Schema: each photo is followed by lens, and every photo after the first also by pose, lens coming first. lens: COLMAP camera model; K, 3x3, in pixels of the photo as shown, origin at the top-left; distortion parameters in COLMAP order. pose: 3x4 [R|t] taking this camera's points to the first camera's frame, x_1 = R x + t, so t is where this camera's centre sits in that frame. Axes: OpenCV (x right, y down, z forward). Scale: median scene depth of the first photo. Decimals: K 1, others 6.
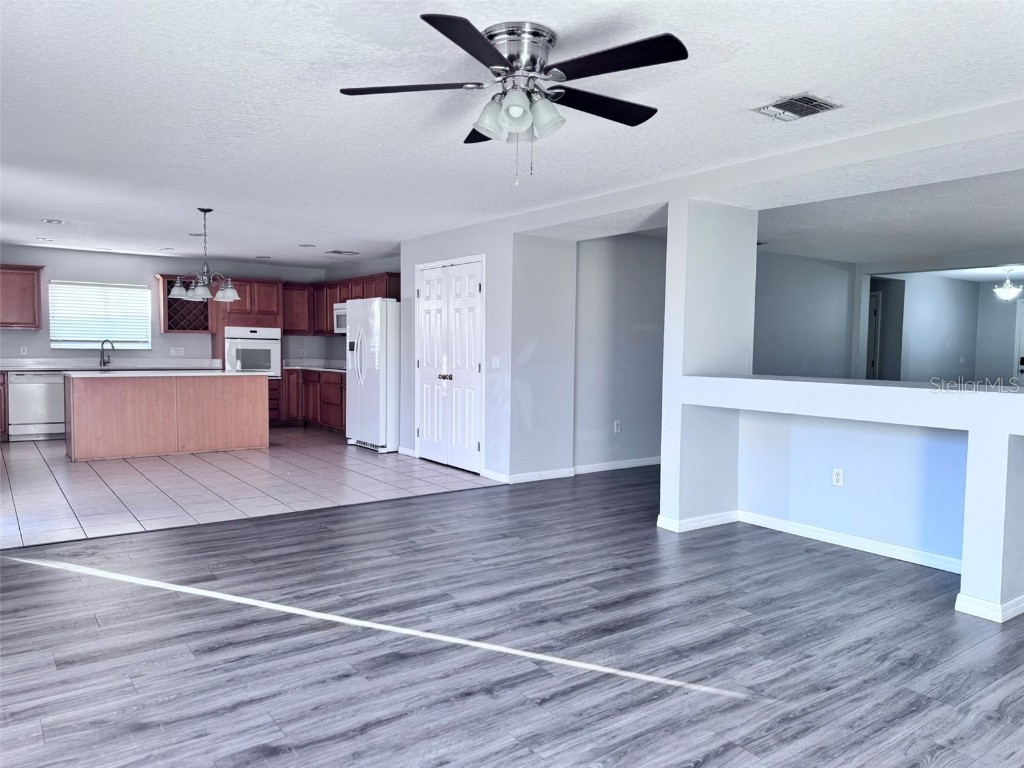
lens RADIAL K [[713.4, 0, 515.1], [0, 713.4, 390.3], [0, 0, 1]] dist [0.037761, -0.050249]
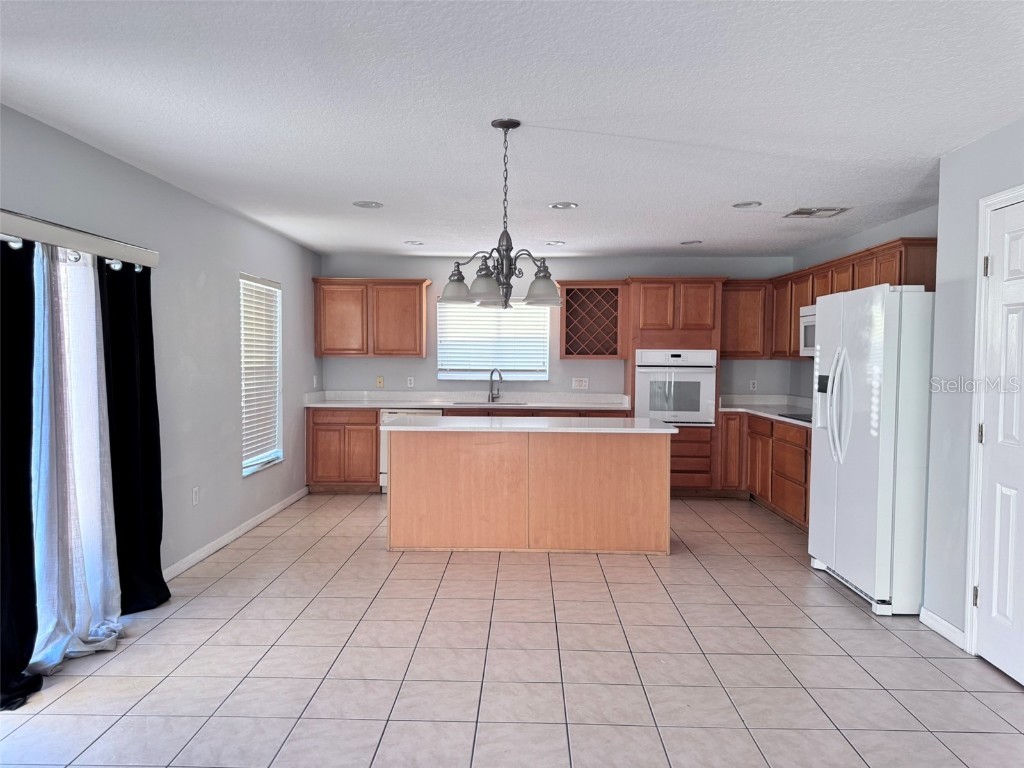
lens RADIAL K [[713.4, 0, 515.1], [0, 713.4, 390.3], [0, 0, 1]] dist [0.037761, -0.050249]
pose [[0.788296, 0.020553, -0.614952, -0.074811], [-0.034061, 0.999367, -0.010262, -0.039590], [0.614352, 0.029035, 0.788497, 0.402464]]
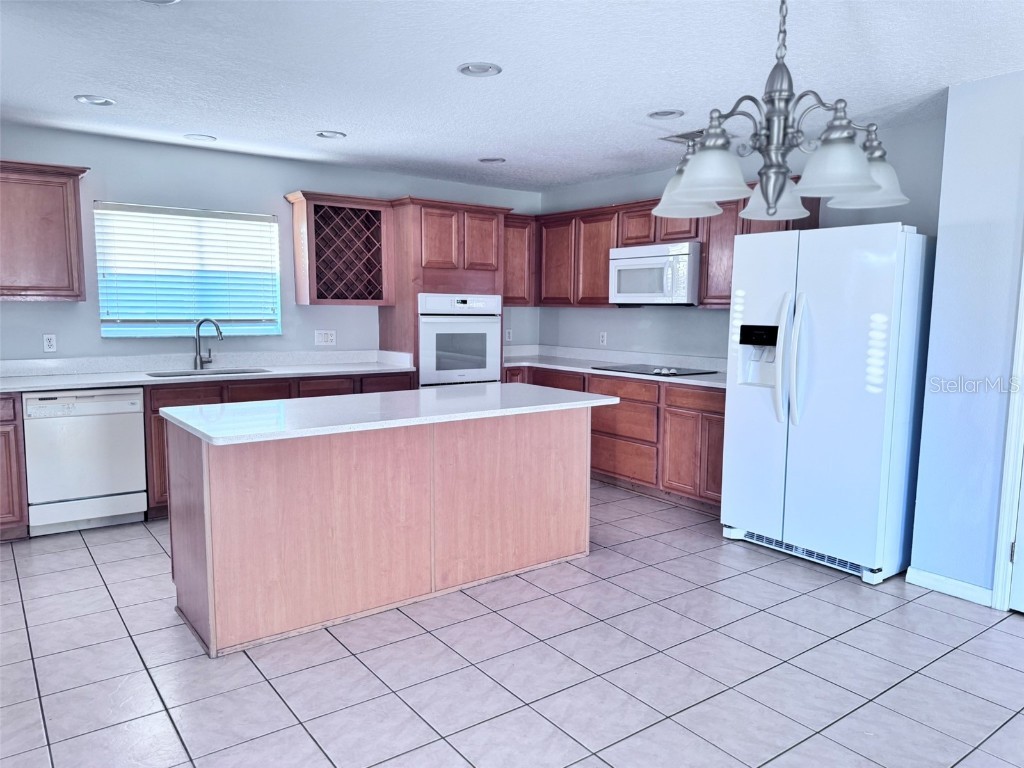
lens RADIAL K [[706.7, 0, 515.4], [0, 706.7, 386.8], [0, 0, 1]] dist [0.081588, -0.143563]
pose [[0.999951, -0.002889, 0.009464, -0.351484], [0.002392, 0.998642, 0.052042, -0.047542], [-0.009601, -0.052017, 0.998600, 0.482783]]
